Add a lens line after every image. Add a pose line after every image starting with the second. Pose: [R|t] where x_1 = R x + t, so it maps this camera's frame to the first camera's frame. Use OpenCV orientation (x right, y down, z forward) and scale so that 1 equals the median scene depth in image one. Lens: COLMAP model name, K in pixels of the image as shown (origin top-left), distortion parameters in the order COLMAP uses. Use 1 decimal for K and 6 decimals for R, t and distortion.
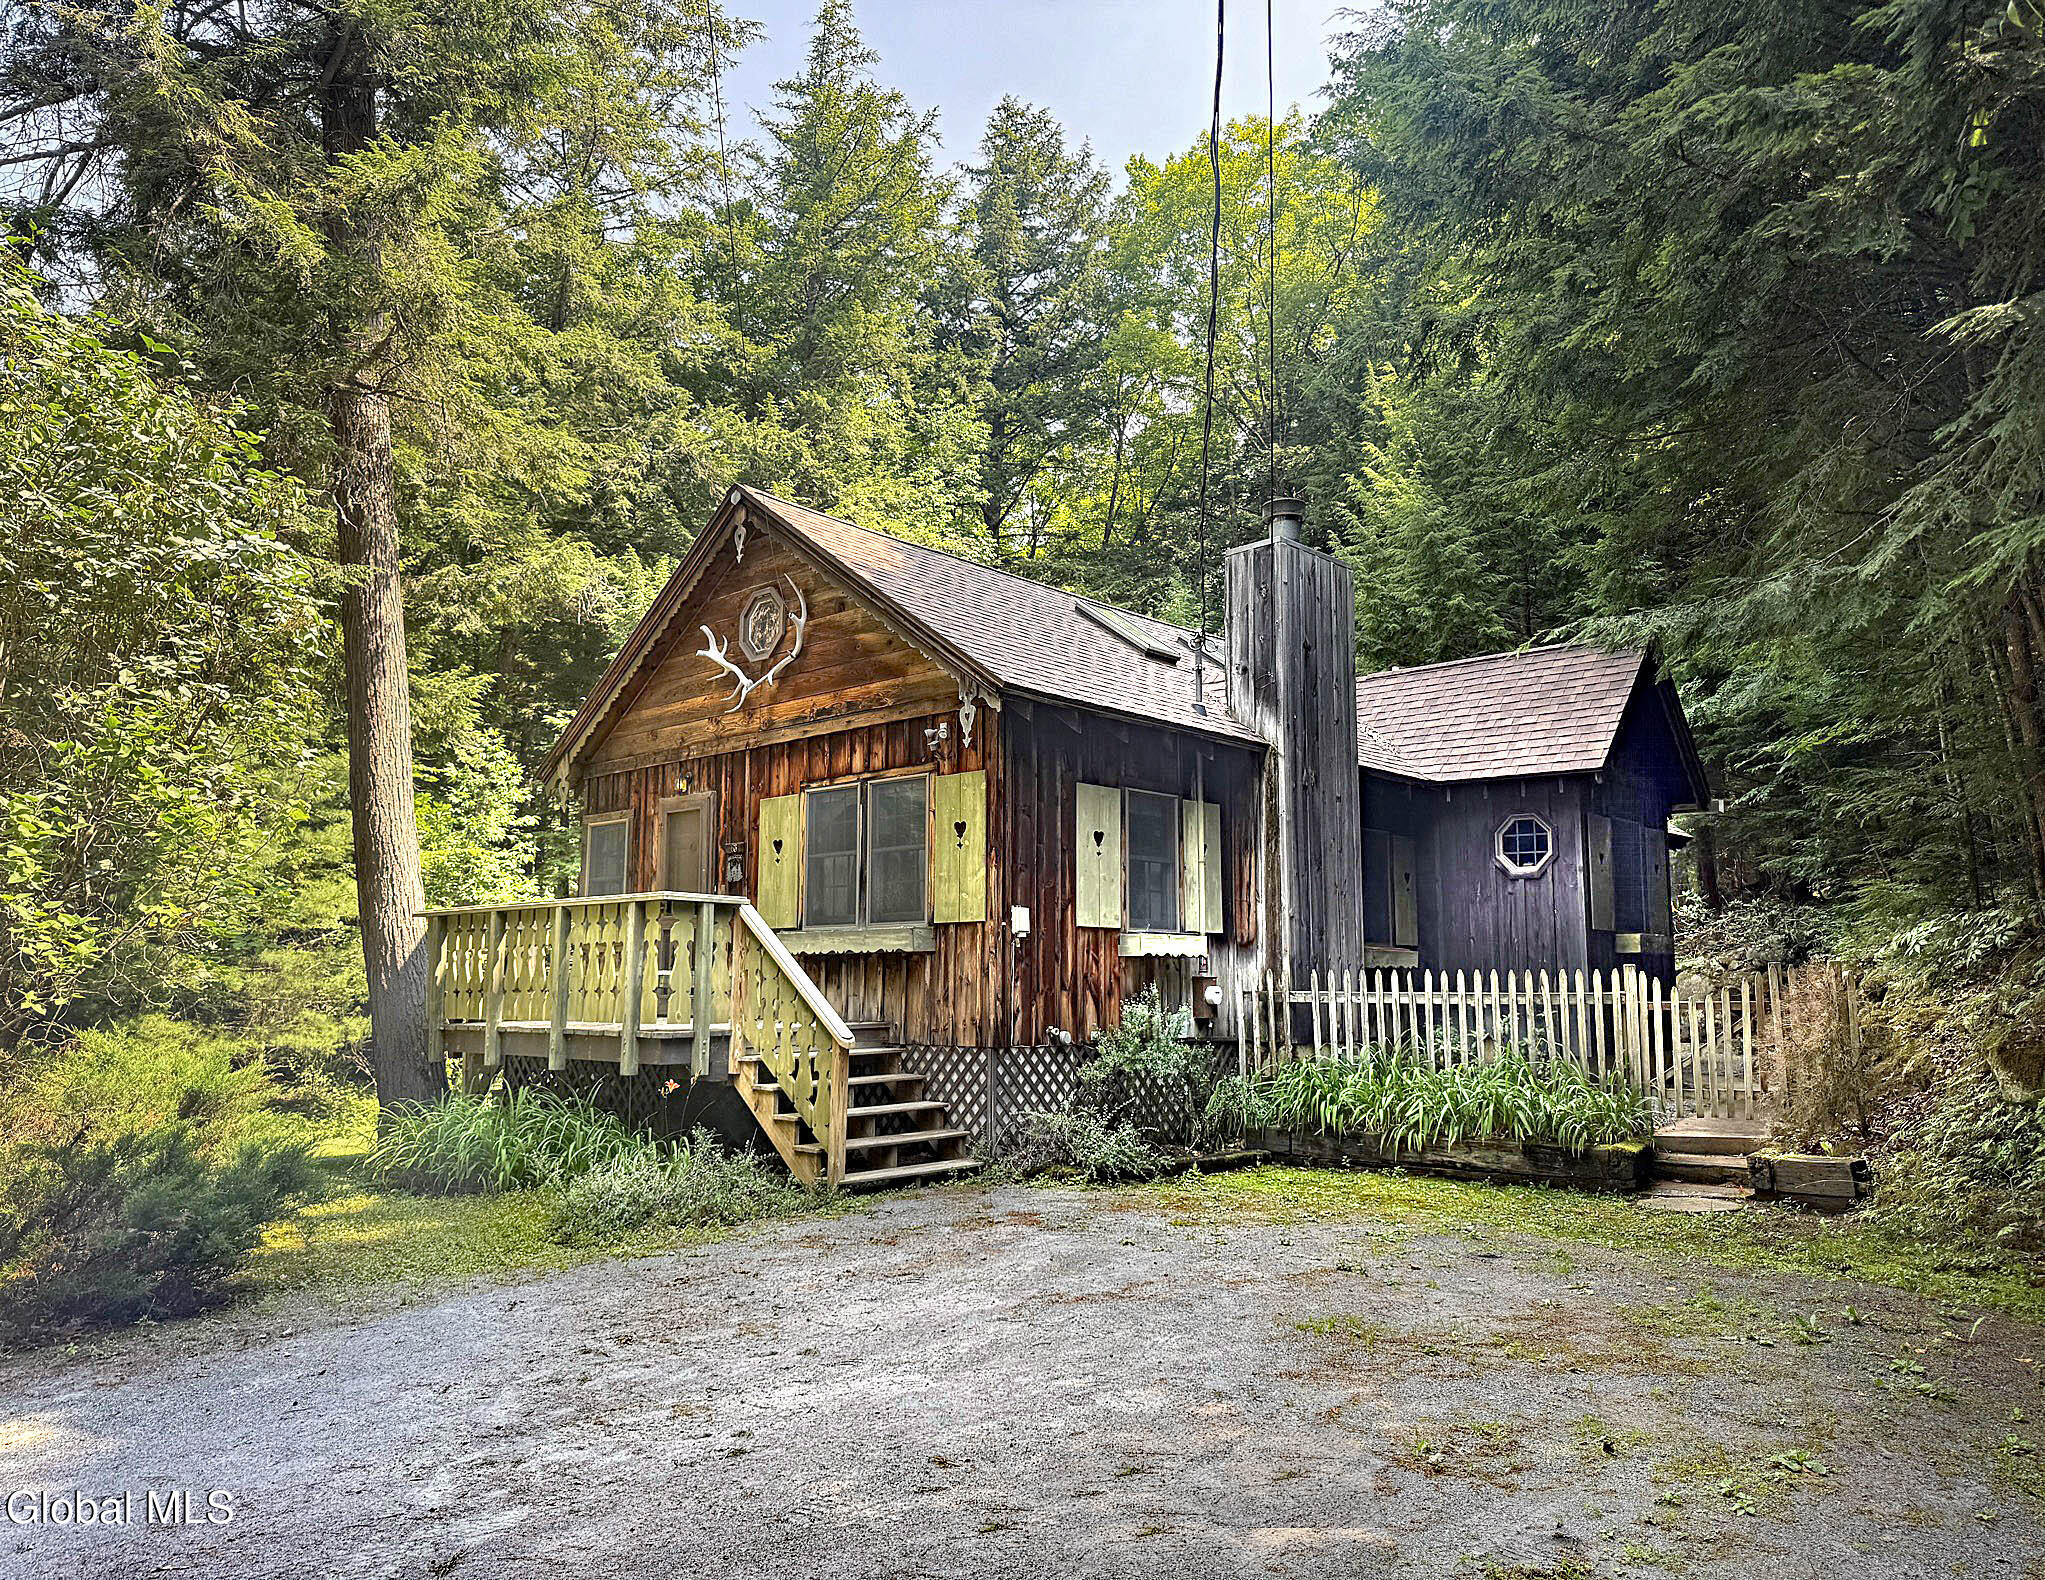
lens RADIAL K [[1432.4, 0, 1024.3], [0, 1432.4, 793.0], [0, 0, 1]] dist [0.102323, -0.104176]
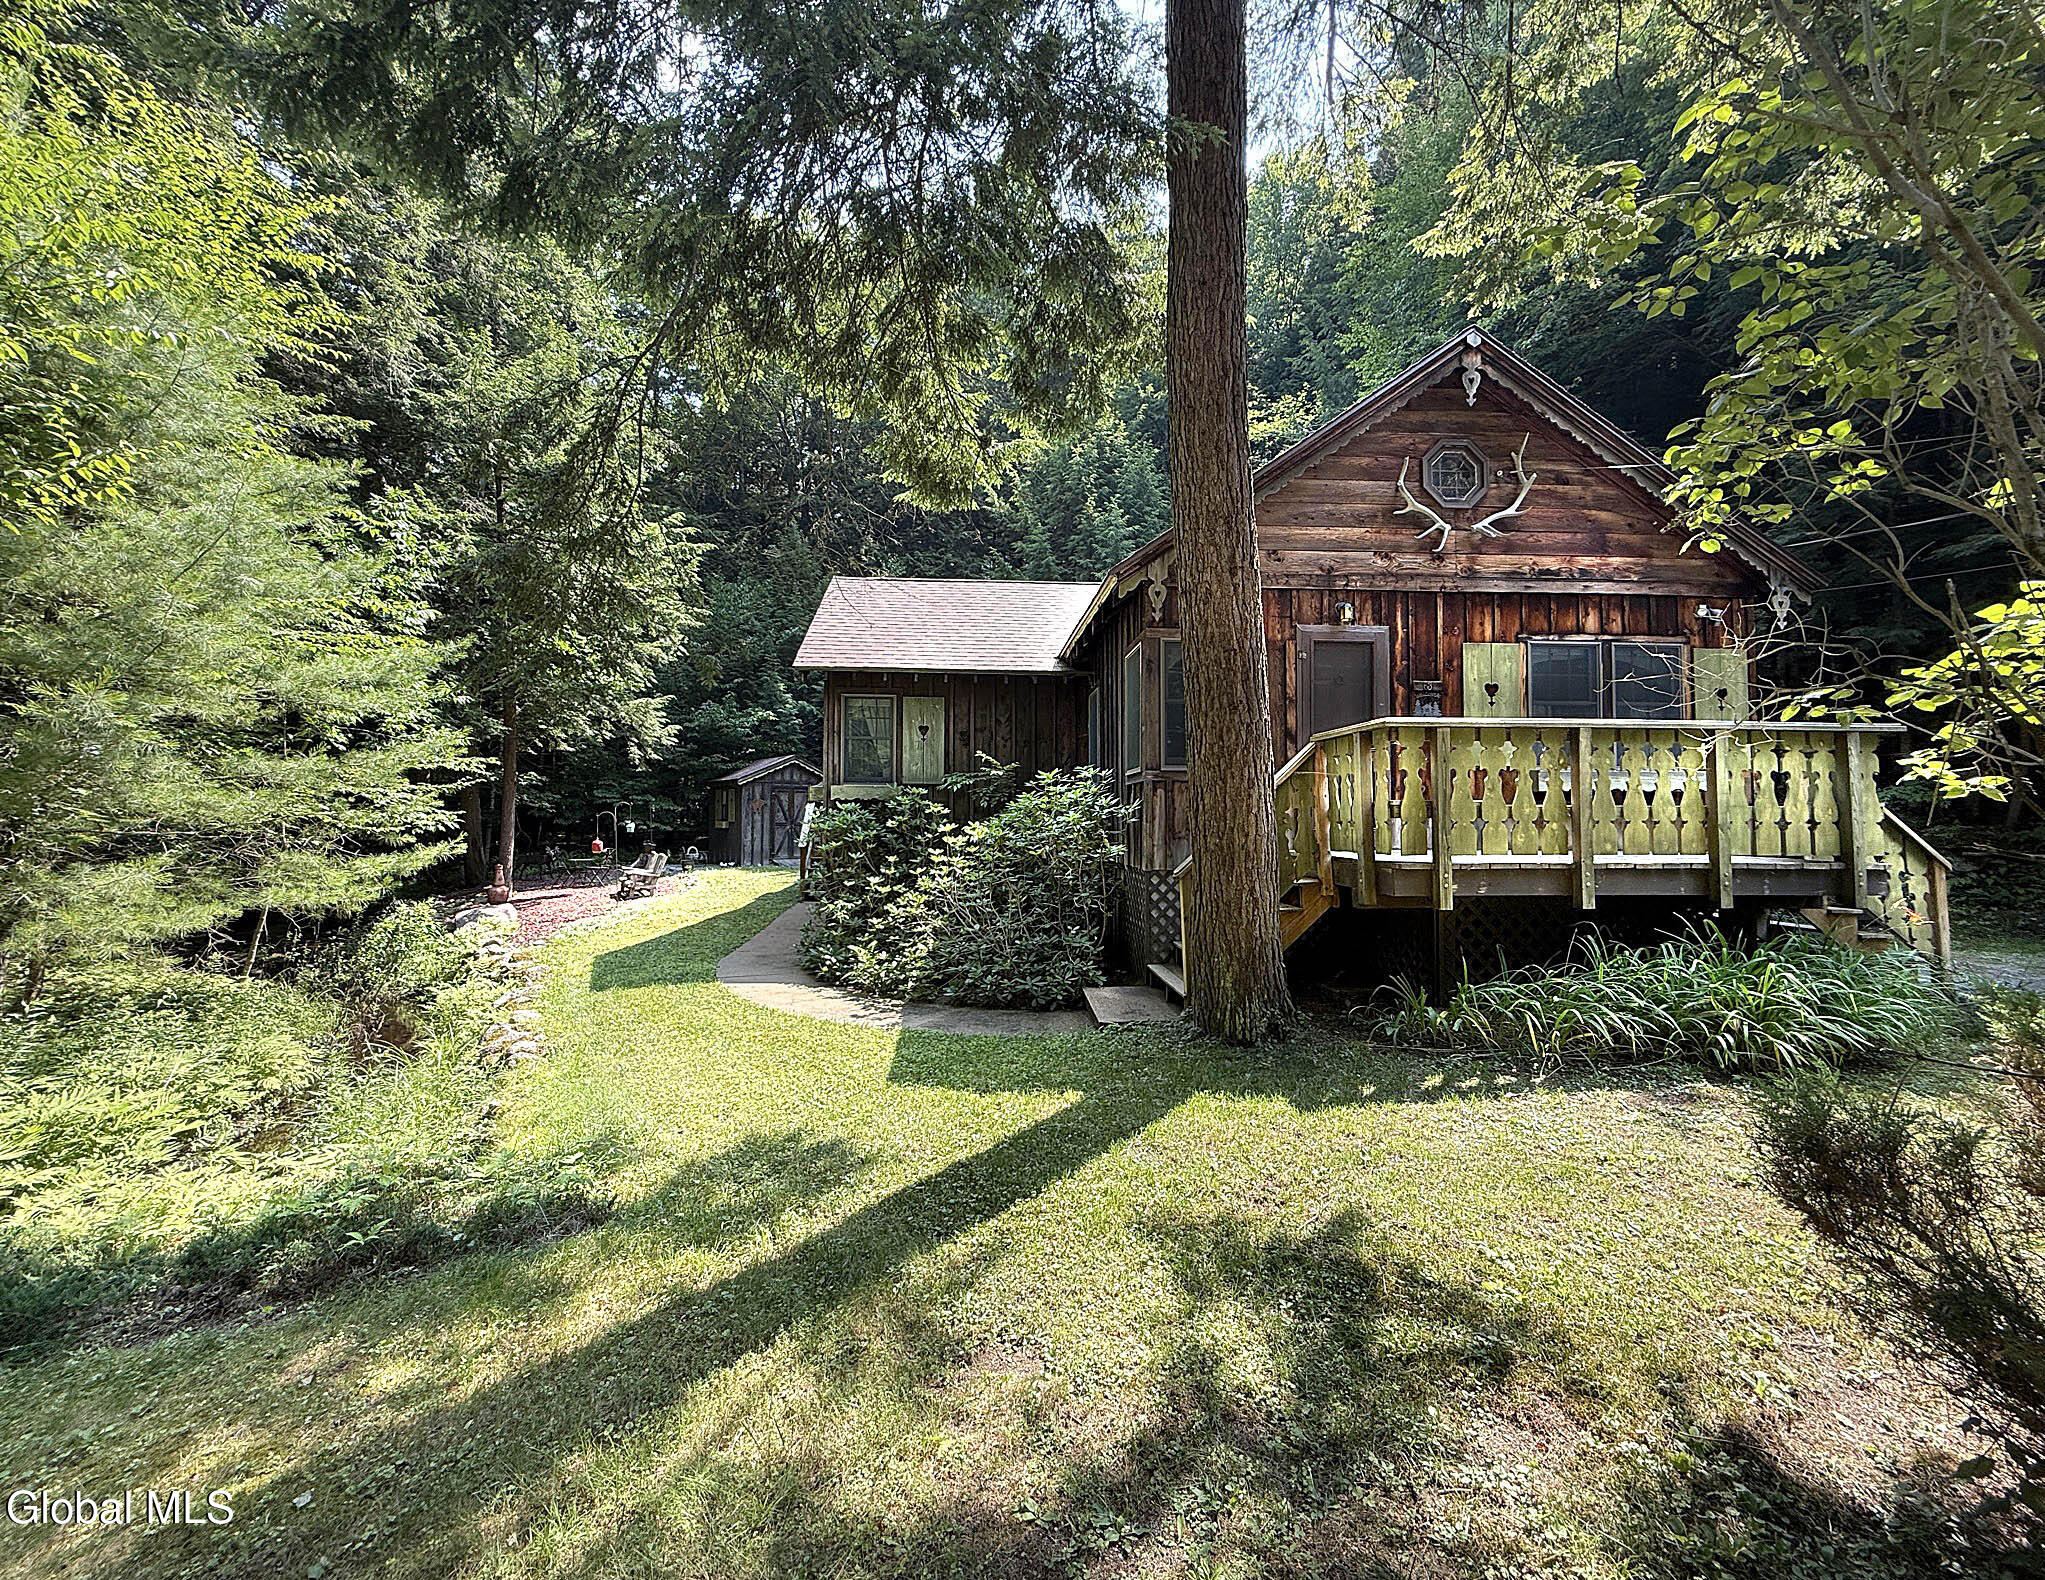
lens RADIAL K [[818.6, 0, 1020.2], [0, 818.6, 779.9], [0, 0, 1]] dist [0.004683, 0.000337]
pose [[0.689697, 0.036441, 0.723181, -0.871521], [-0.099269, 0.994061, 0.044582, 0.114099], [-0.717261, -0.102538, 0.689219, 0.843236]]
